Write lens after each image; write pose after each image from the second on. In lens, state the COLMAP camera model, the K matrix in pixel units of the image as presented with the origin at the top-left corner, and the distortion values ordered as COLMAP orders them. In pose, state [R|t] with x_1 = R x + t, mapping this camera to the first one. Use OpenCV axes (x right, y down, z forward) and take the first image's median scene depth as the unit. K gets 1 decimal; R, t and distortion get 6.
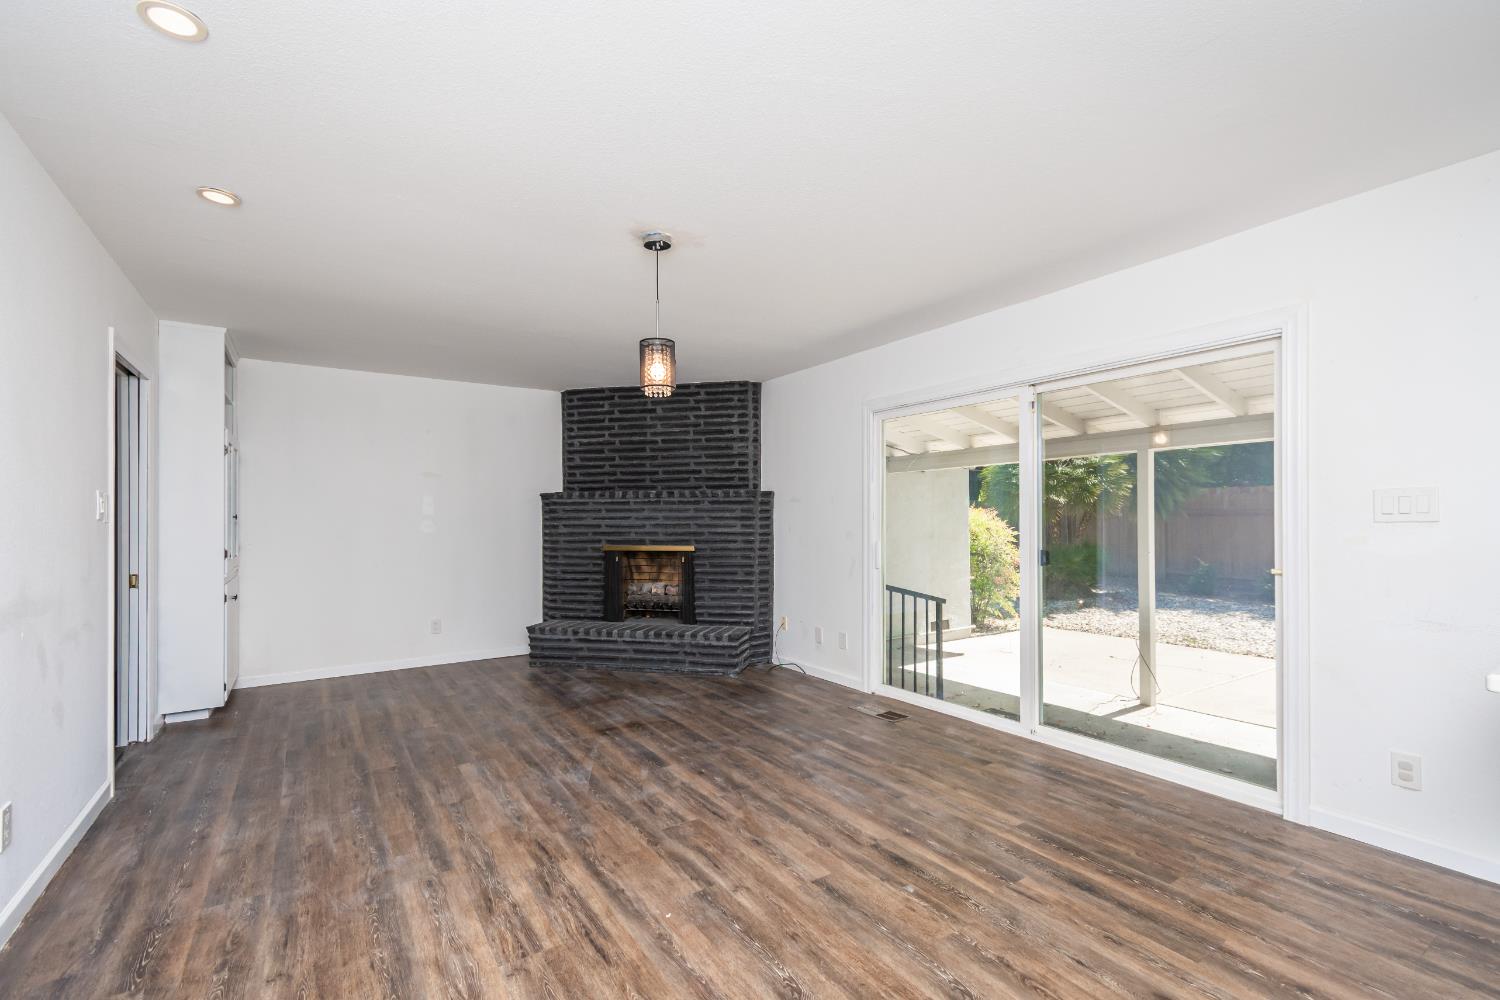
lens RADIAL K [[665.4, 0, 755.7], [0, 665.4, 516.0], [0, 0, 1]] dist [0.010241, -0.002048]
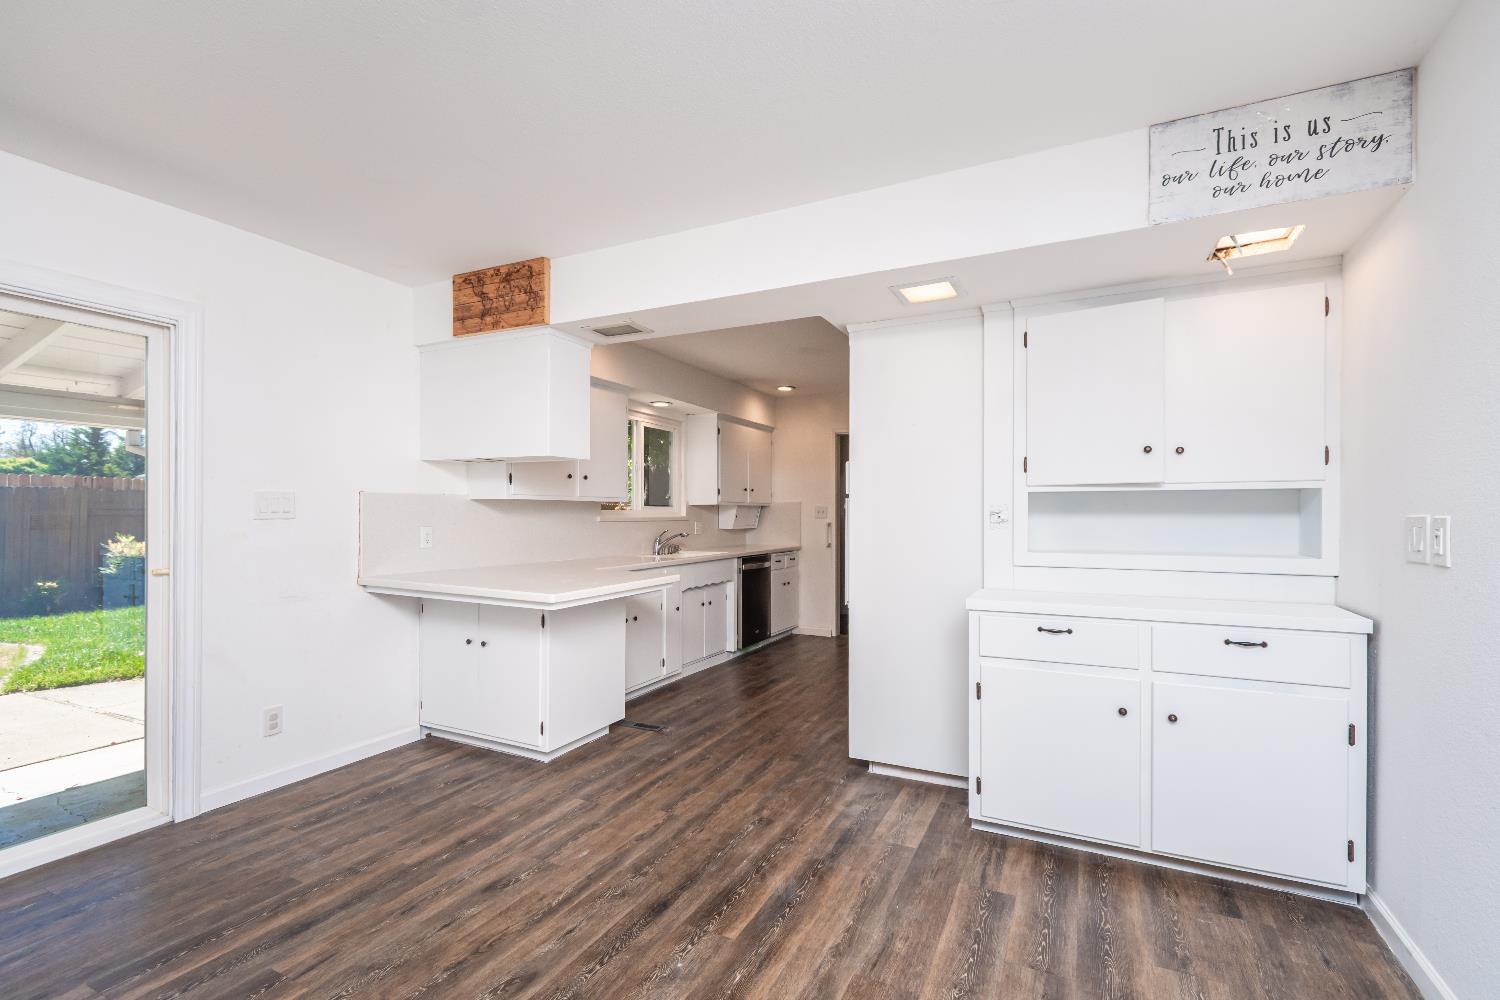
lens RADIAL K [[665.4, 0, 753.5], [0, 665.4, 515.8], [0, 0, 1]] dist [0.010241, -0.002048]
pose [[-0.500710, 0.001080, 0.865615, -0.229945], [-0.007788, 0.999953, -0.005752, 0.000883], [-0.865580, -0.009622, -0.500678, 0.362990]]
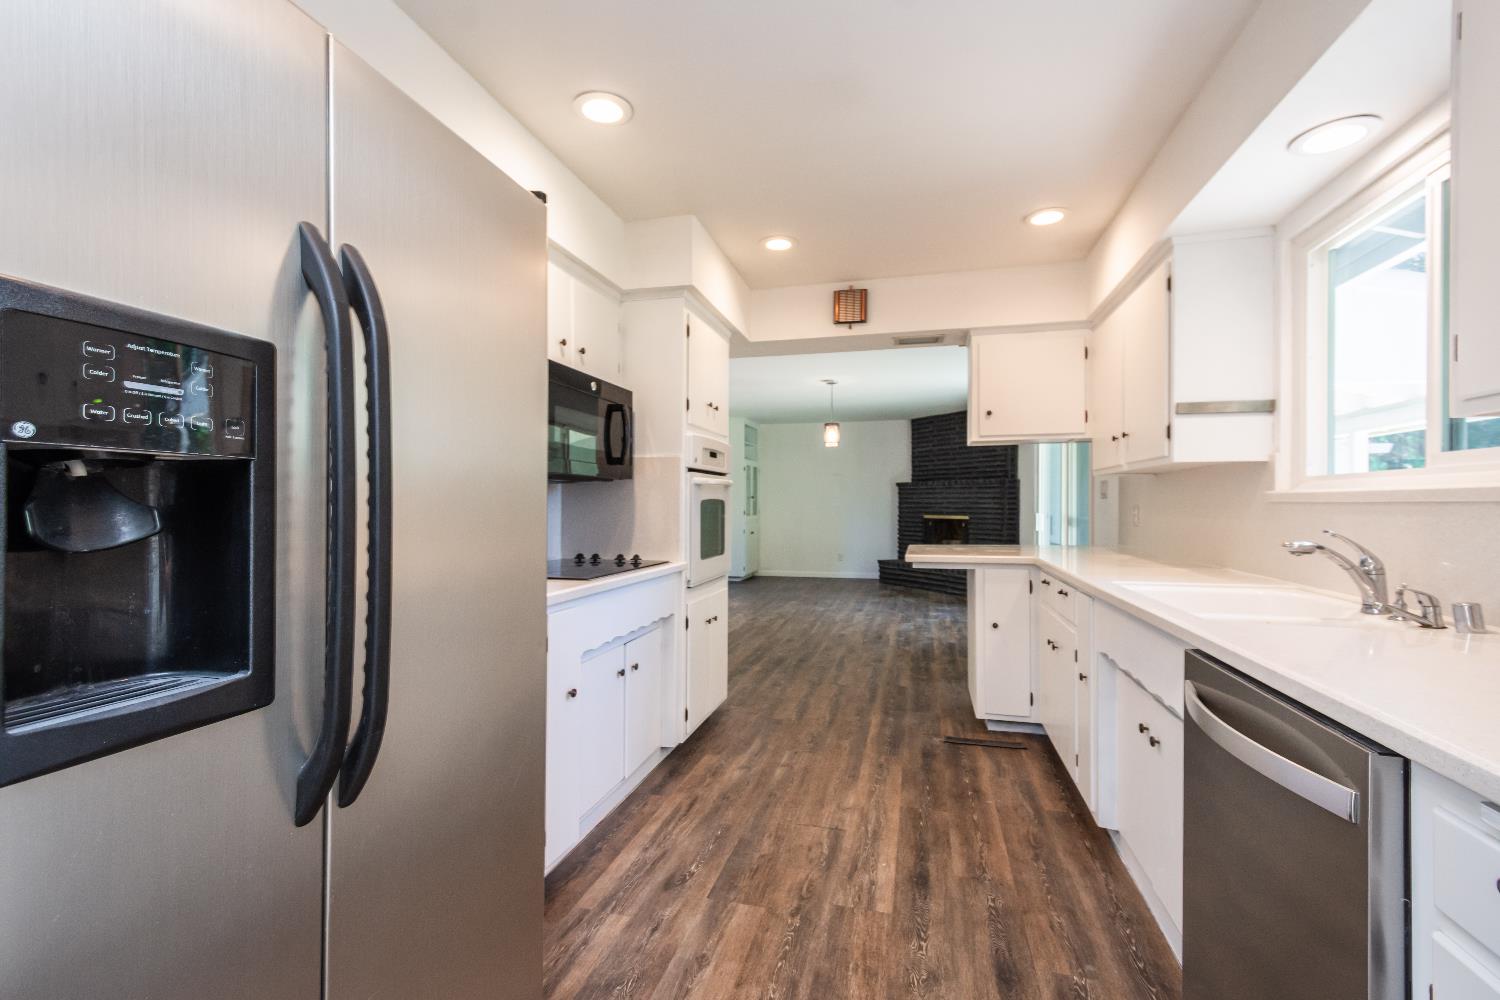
lens RADIAL K [[665.4, 0, 744.3], [0, 665.4, 503.6], [0, 0, 1]] dist [0.010241, -0.002048]
pose [[0.660113, 0.006048, -0.751142, 0.722136], [0.000476, 0.999964, 0.008470, 0.002822], [0.751166, -0.005949, 0.660086, -0.411270]]
